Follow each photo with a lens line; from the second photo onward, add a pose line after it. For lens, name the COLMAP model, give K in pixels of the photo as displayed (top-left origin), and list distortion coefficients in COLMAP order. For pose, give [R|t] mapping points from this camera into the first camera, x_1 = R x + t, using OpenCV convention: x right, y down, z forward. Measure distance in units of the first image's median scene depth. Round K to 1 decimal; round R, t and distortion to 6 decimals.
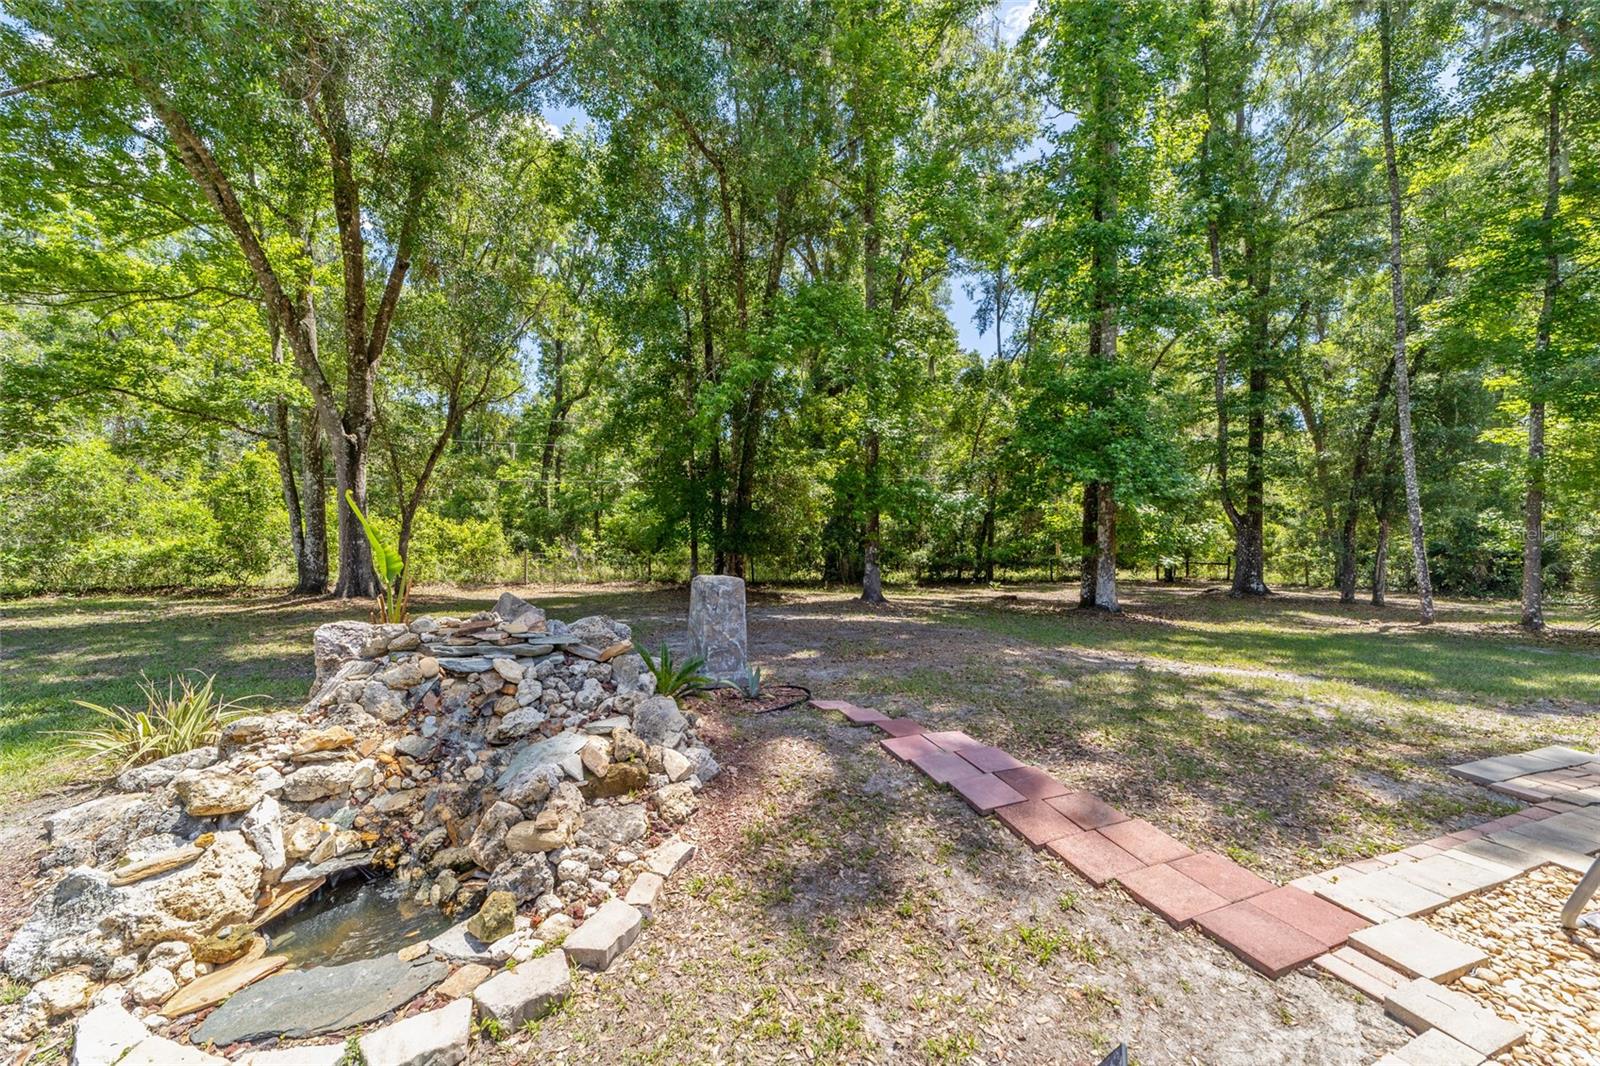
lens RADIAL K [[620.1, 0, 802.8], [0, 620.1, 538.8], [0, 0, 1]] dist [-0.007936, 0.004984]
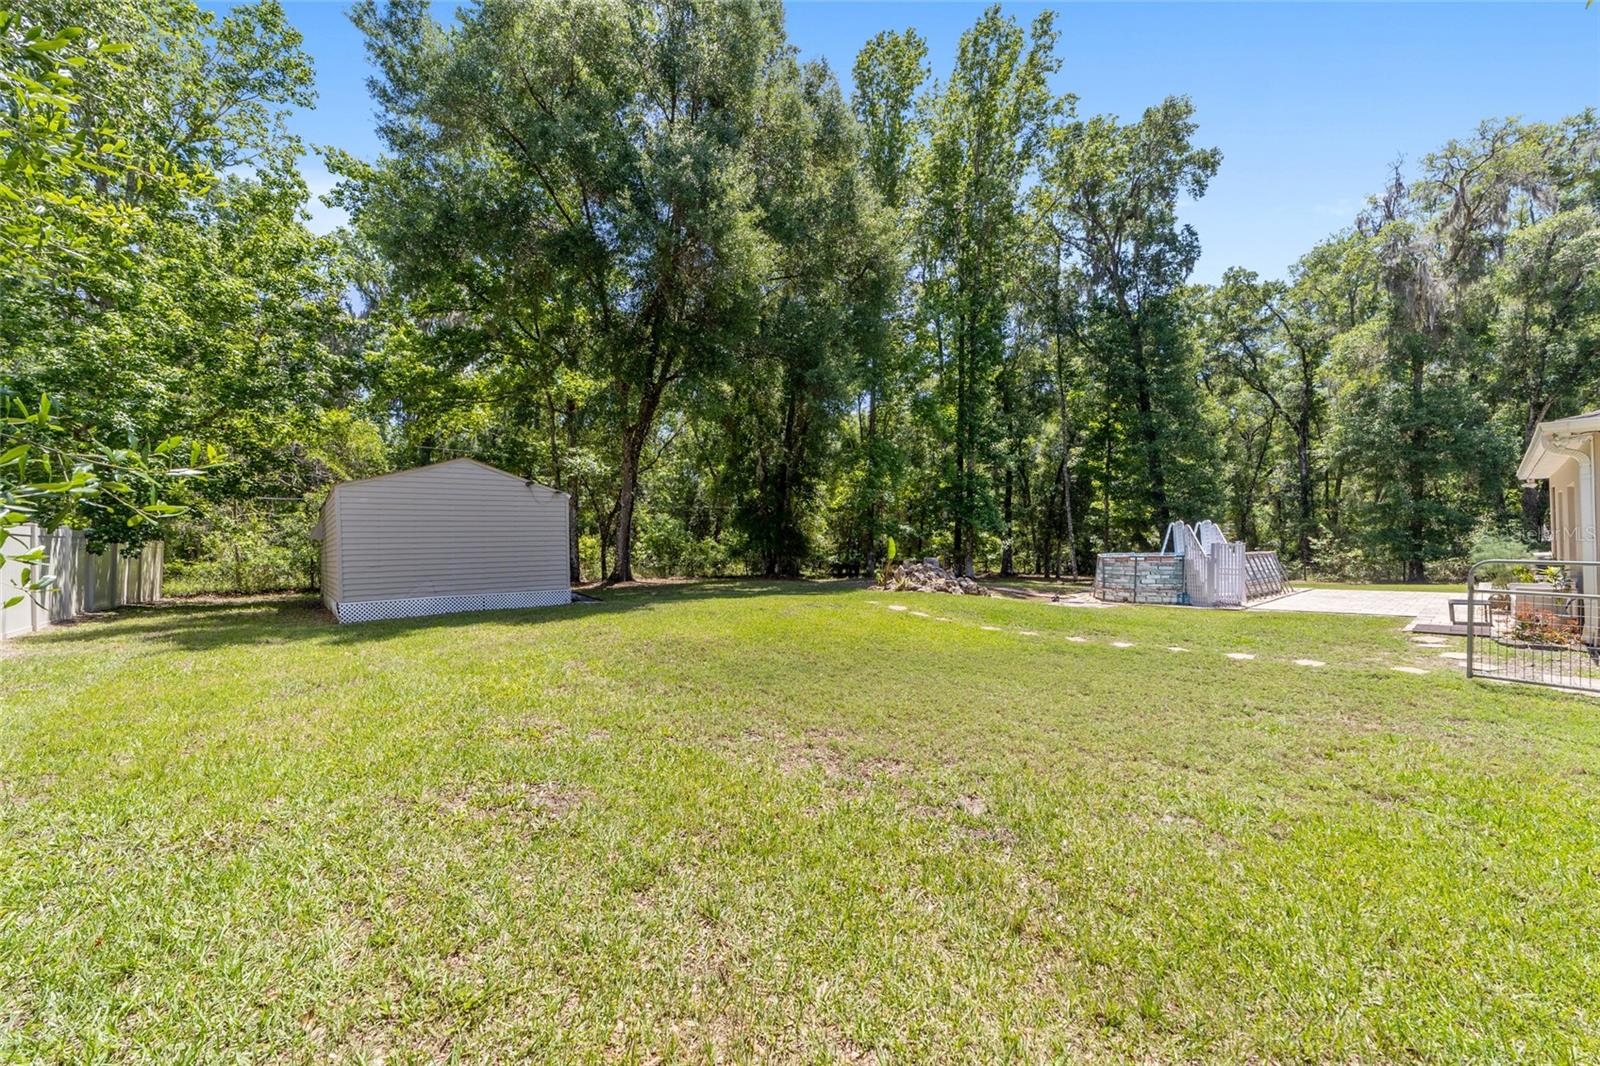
lens RADIAL K [[620.1, 0, 801.3], [0, 620.1, 533.6], [0, 0, 1]] dist [-0.007936, 0.004984]
pose [[0.931269, 0.004847, 0.364301, -0.631905], [0.005704, 0.999595, -0.027880, 0.007539], [-0.364289, 0.028042, 0.930864, -0.629507]]
